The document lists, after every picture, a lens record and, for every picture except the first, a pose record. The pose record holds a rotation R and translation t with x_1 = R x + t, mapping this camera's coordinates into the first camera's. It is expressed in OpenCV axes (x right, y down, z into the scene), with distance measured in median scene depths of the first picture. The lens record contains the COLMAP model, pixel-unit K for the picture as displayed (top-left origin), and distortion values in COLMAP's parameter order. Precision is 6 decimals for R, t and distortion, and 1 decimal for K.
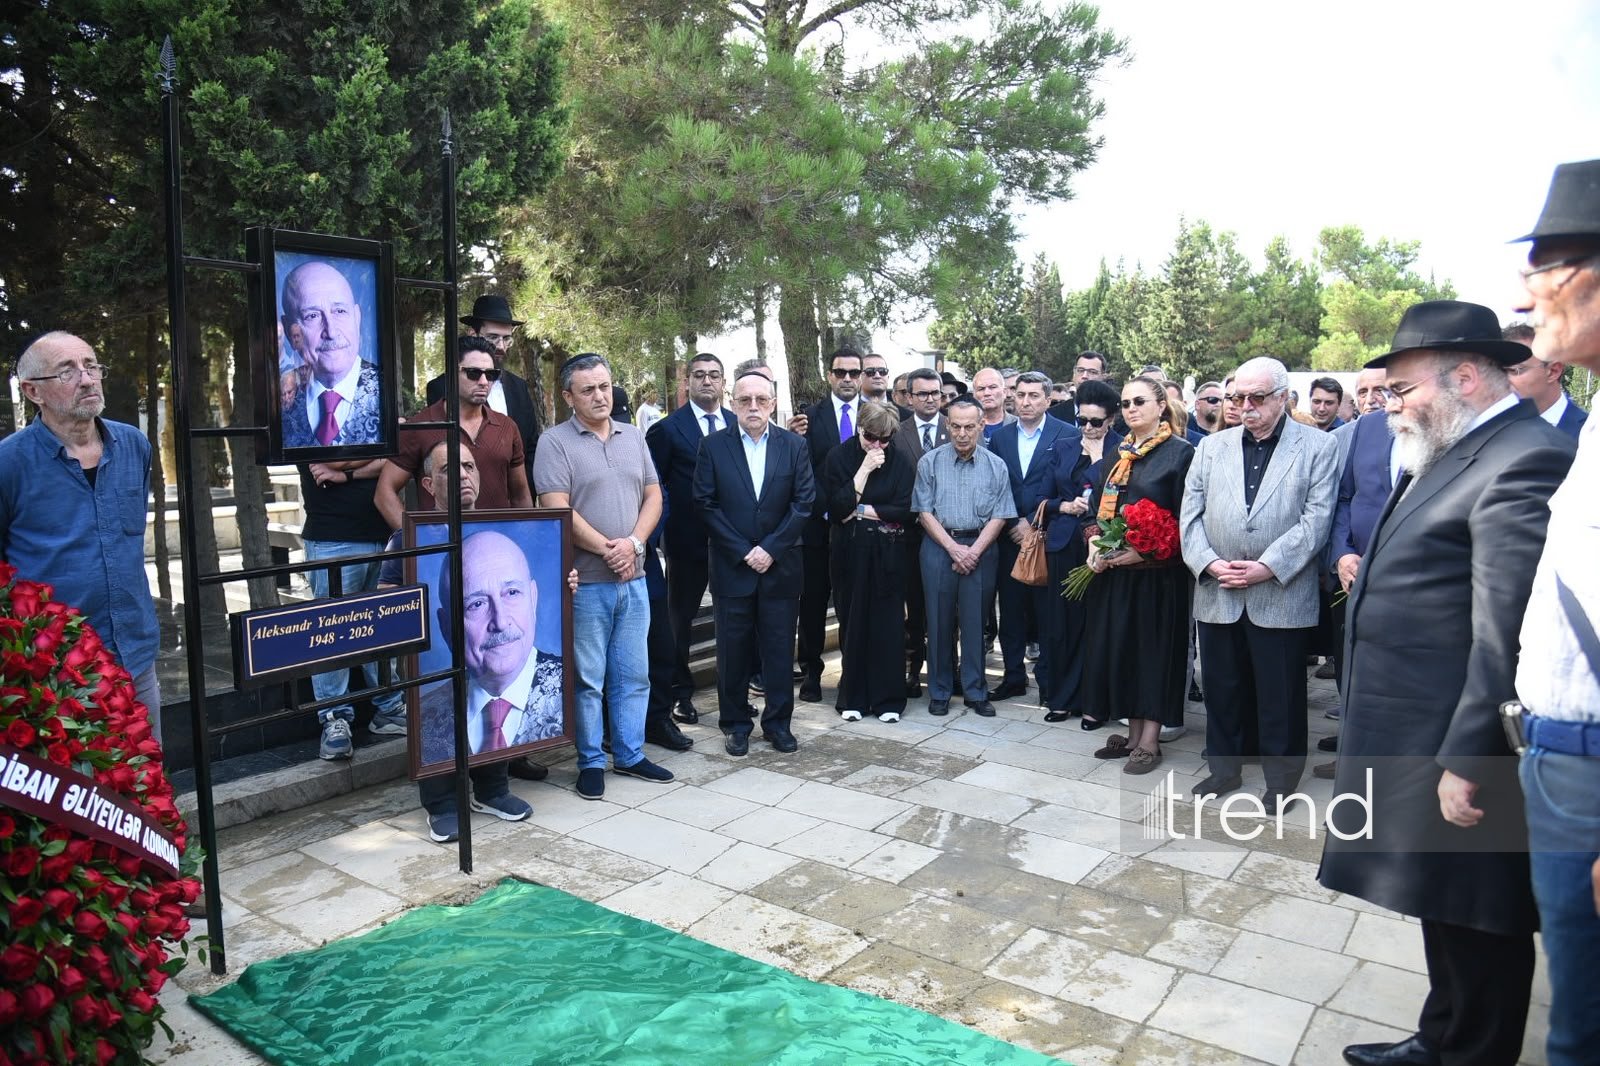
lens RADIAL K [[1060.0, 0, 807.6], [0, 1060.0, 535.1], [0, 0, 1]] dist [-0.086292, 0.037581]
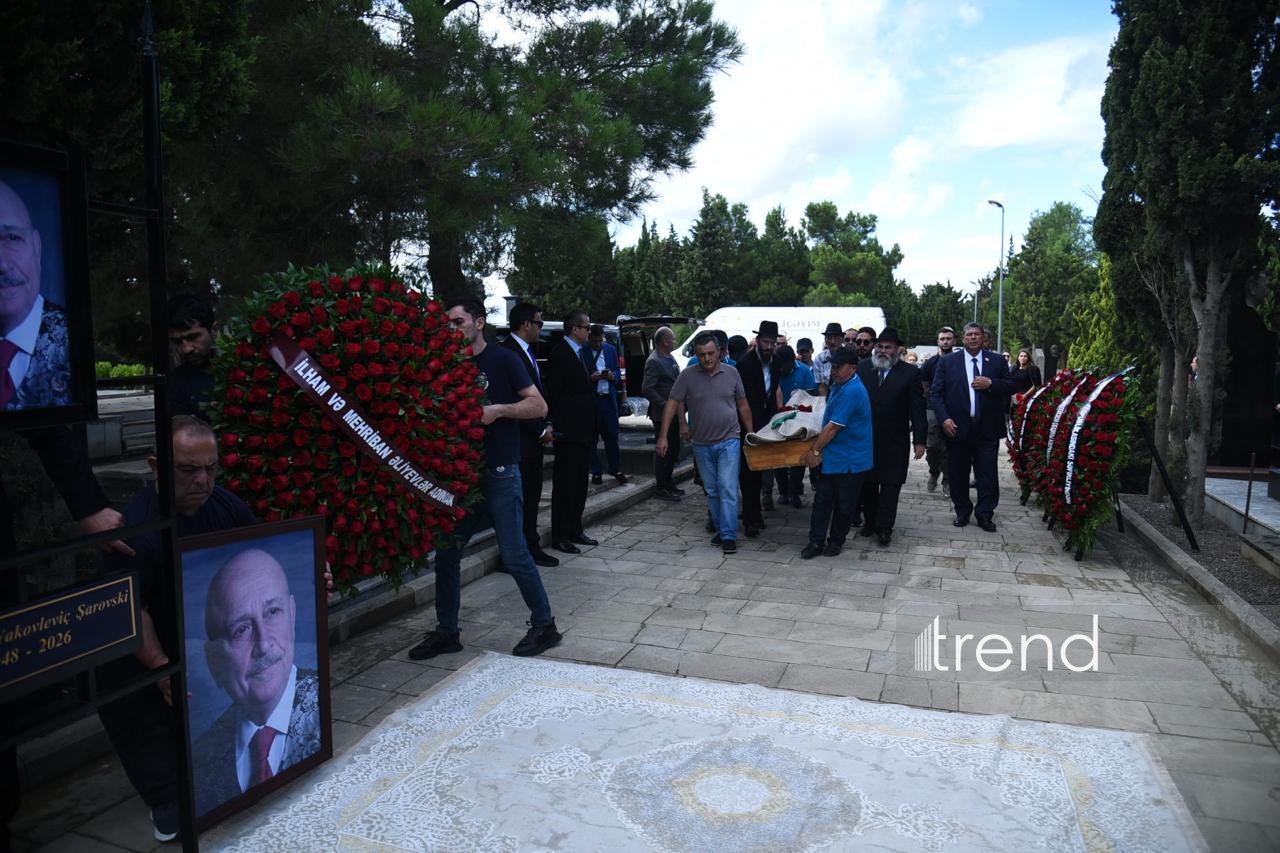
lens RADIAL K [[848.0, 0, 635.5], [0, 848.0, 433.8], [0, 0, 1]] dist [-0.086292, 0.037581]
pose [[0.964924, -0.033744, 0.260352, -0.122981], [0.036715, 0.999304, -0.006556, -0.035553], [-0.259950, 0.015885, 0.965491, 0.219636]]
